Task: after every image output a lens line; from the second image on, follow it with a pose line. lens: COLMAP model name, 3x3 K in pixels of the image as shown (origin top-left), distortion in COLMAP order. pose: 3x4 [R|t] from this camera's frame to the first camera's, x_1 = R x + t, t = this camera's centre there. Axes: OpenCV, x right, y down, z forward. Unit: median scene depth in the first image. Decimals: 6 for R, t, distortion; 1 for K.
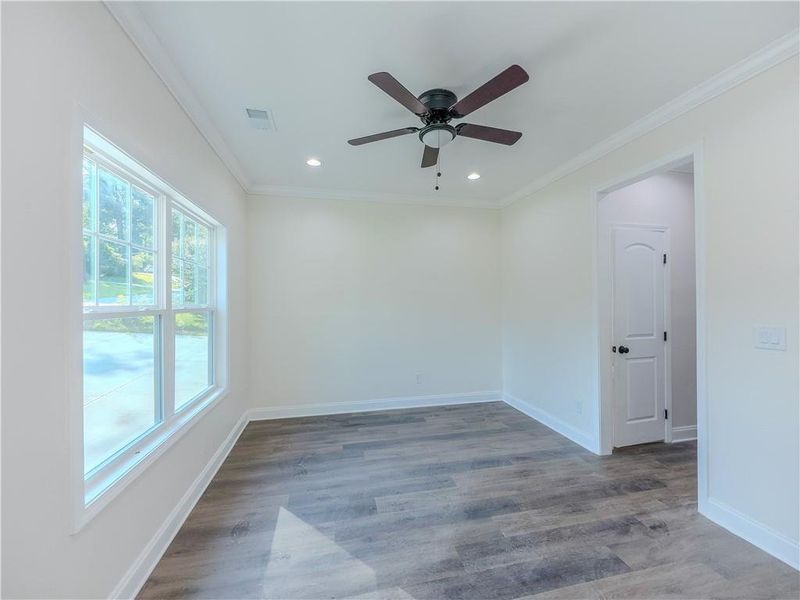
lens RADIAL K [[324.0, 0, 400.0], [0, 324.0, 300.0], [0, 0, 1]] dist [-0.000670, 0.000051]
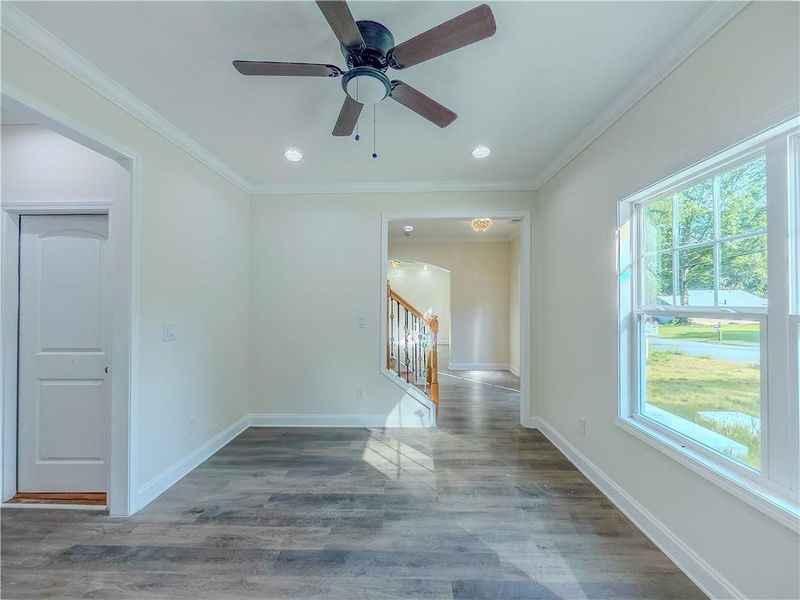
lens RADIAL K [[324.0, 0, 400.0], [0, 324.0, 300.0], [0, 0, 1]] dist [-0.000670, 0.000051]
pose [[-0.968706, 0.011338, 0.247952, -0.163874], [0.007613, 0.999843, -0.015978, 0.006015], [-0.248095, -0.013590, -0.968640, 1.966330]]
